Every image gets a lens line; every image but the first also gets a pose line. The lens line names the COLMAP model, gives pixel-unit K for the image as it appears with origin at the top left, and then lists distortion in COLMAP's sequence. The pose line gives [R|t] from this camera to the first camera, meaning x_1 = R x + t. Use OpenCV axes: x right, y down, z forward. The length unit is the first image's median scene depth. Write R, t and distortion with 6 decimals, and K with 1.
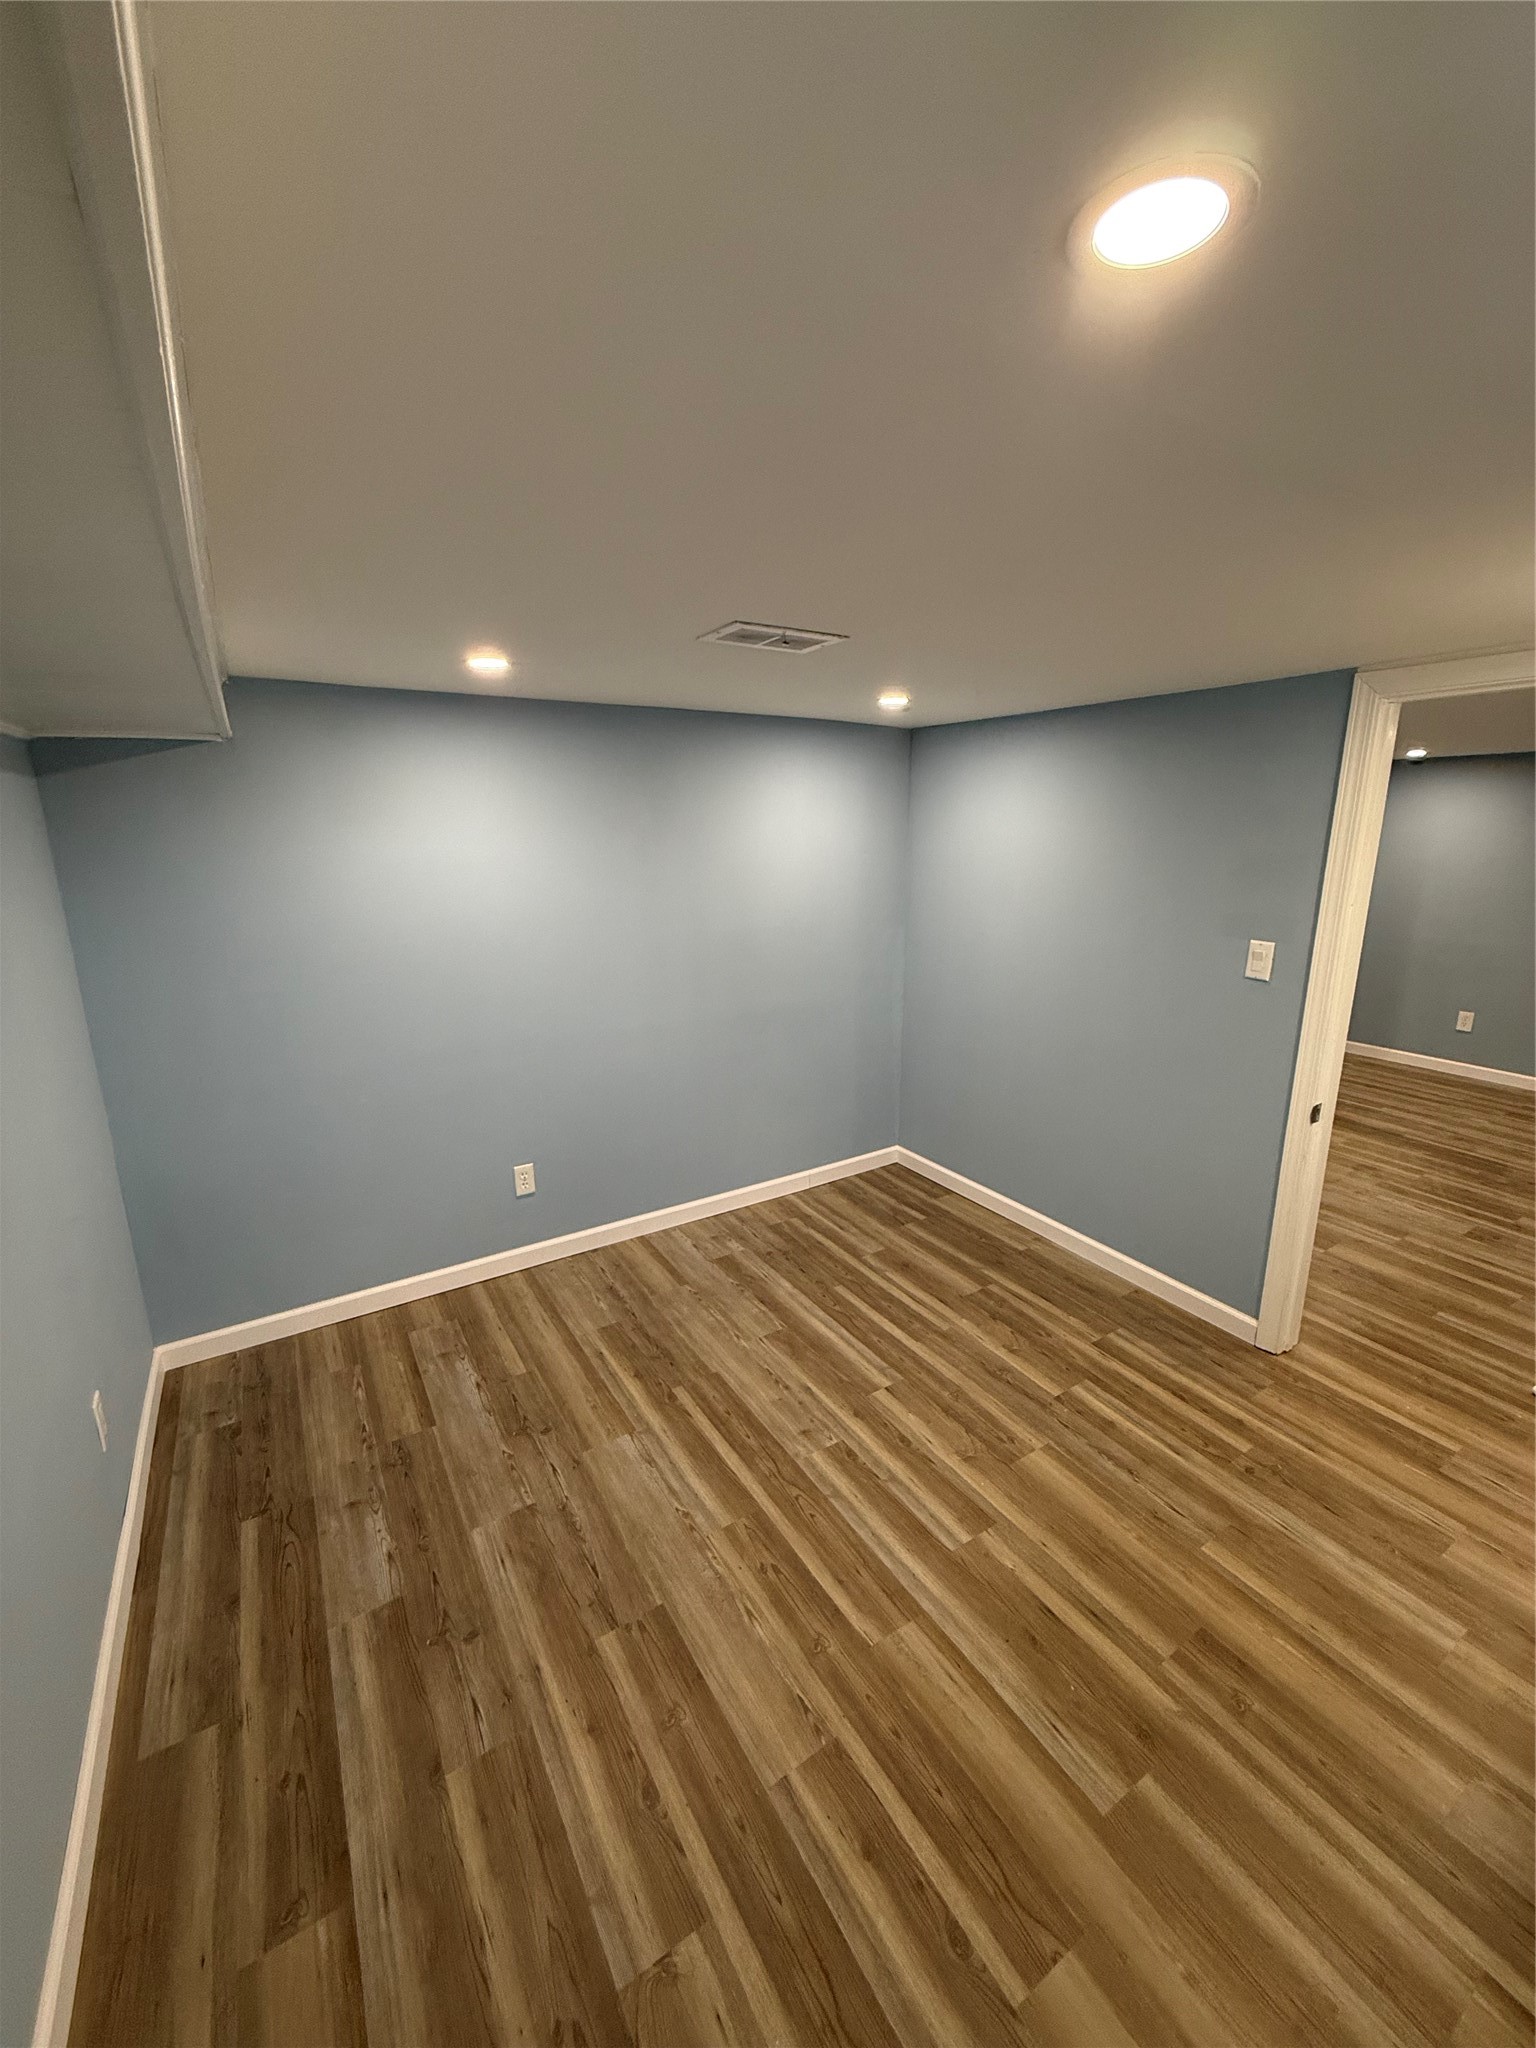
lens RADIAL K [[813.3, 0, 761.0], [0, 813.3, 1016.8], [0, 0, 1]] dist [0.000225, 0.000080]
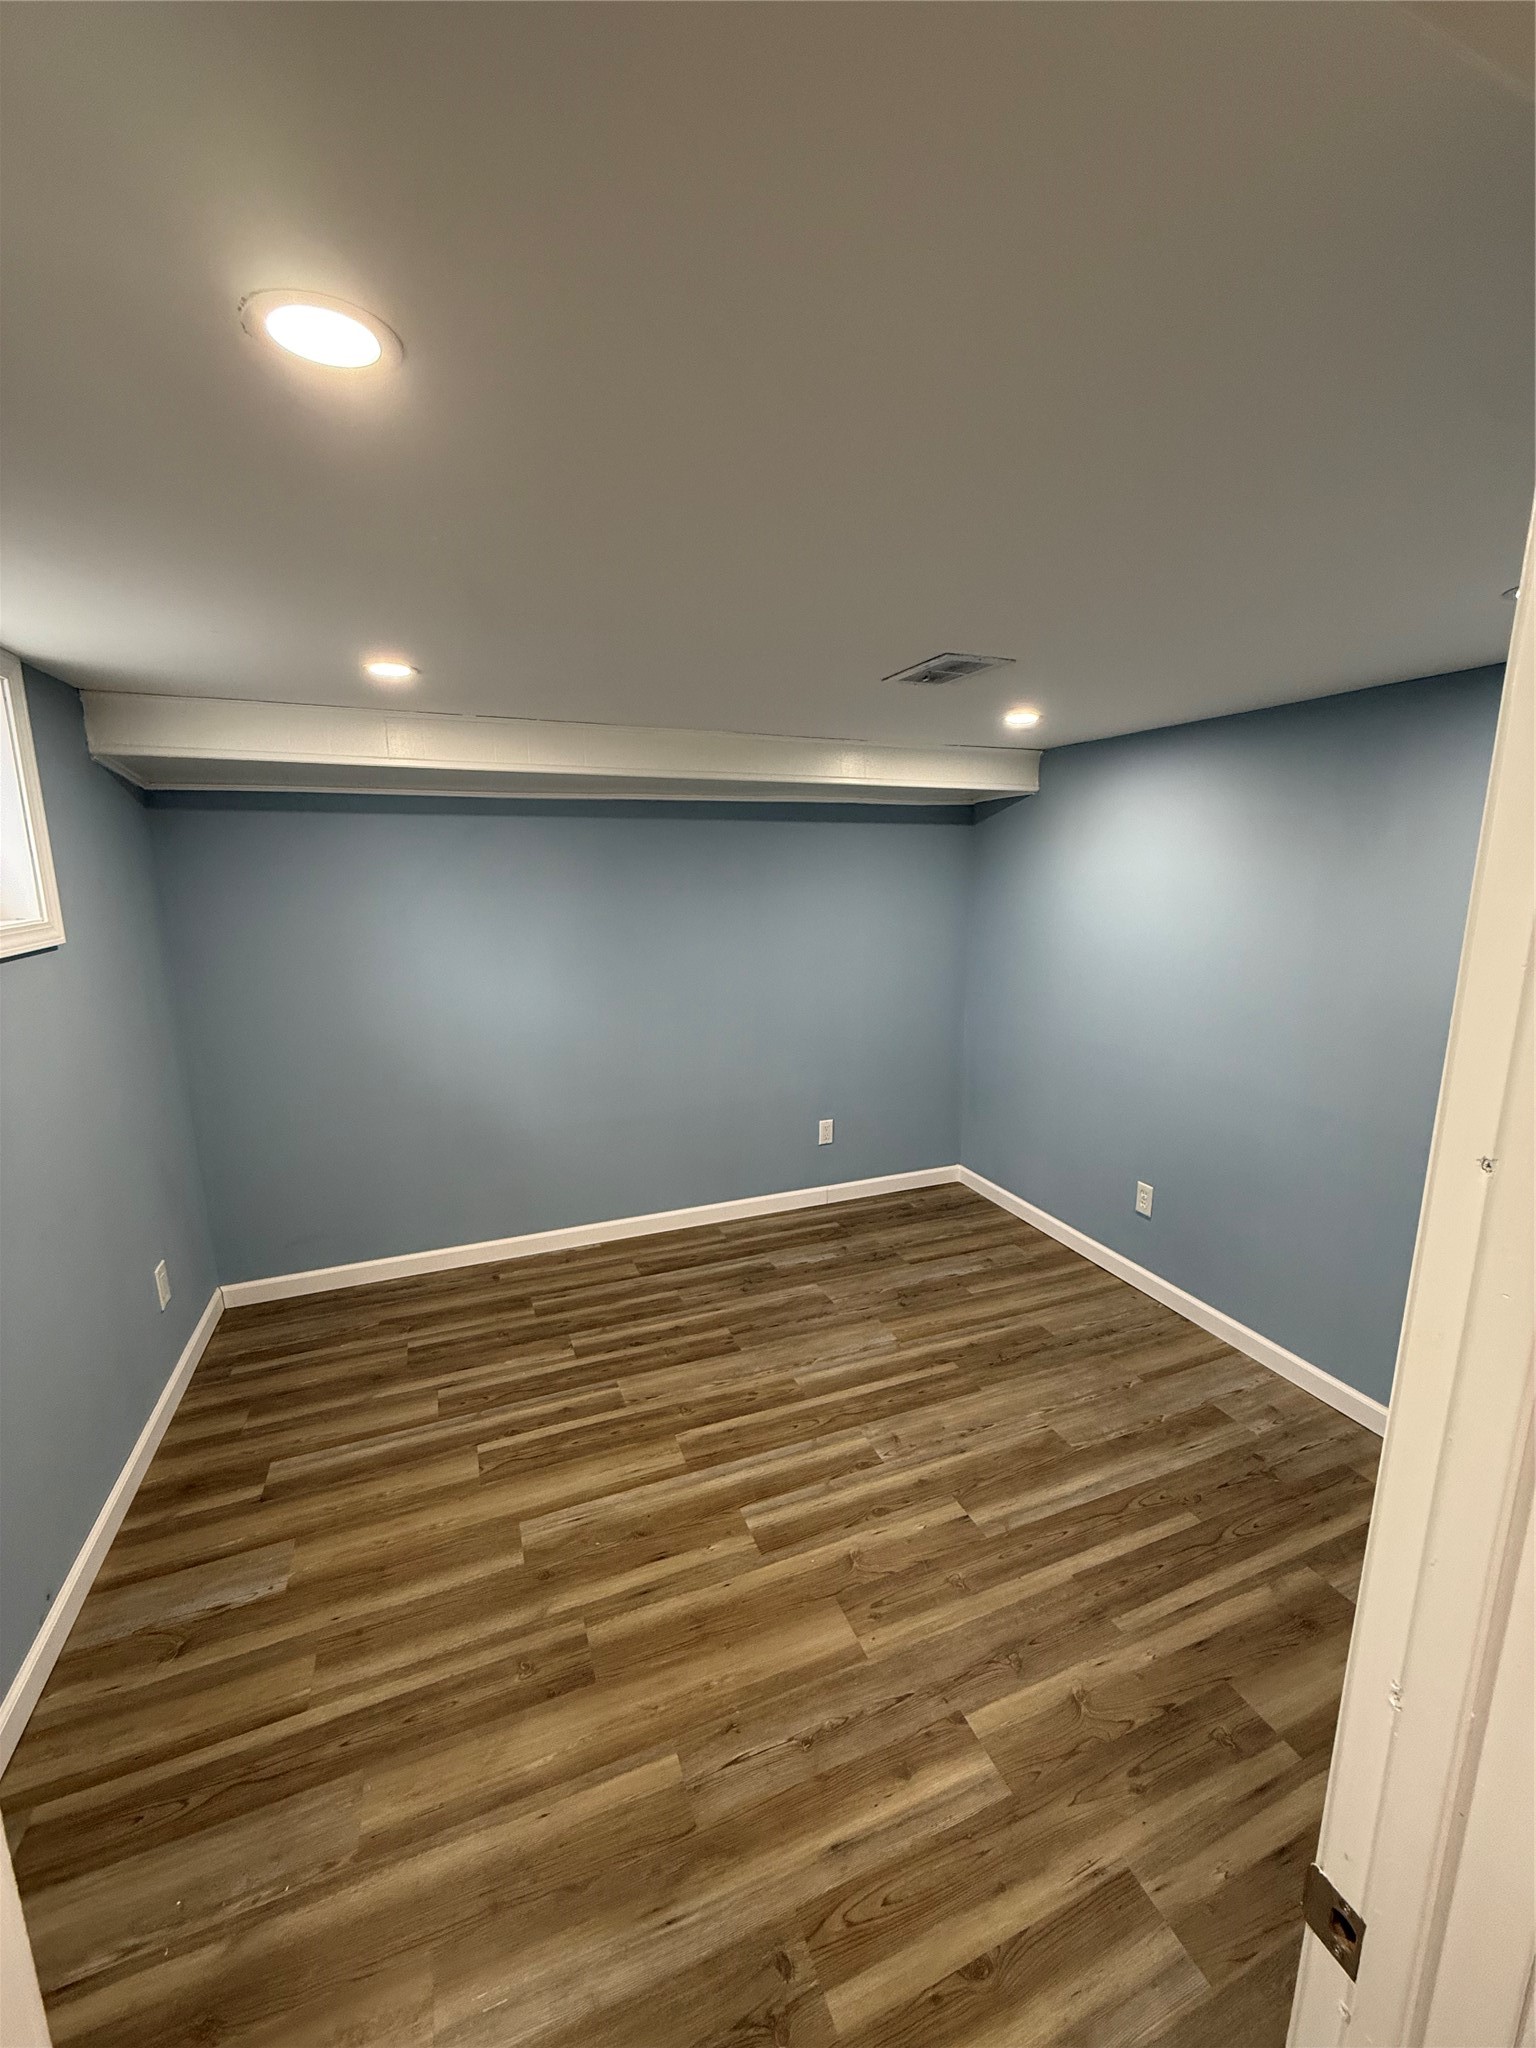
lens RADIAL K [[813.3, 0, 772.9], [0, 813.3, 1018.1], [0, 0, 1]] dist [0.000225, 0.000080]
pose [[-0.165239, 0.187063, -0.968351, 1.085678], [-0.224737, 0.948875, 0.221650, -0.198312], [0.960307, 0.254250, -0.114751, 0.944285]]
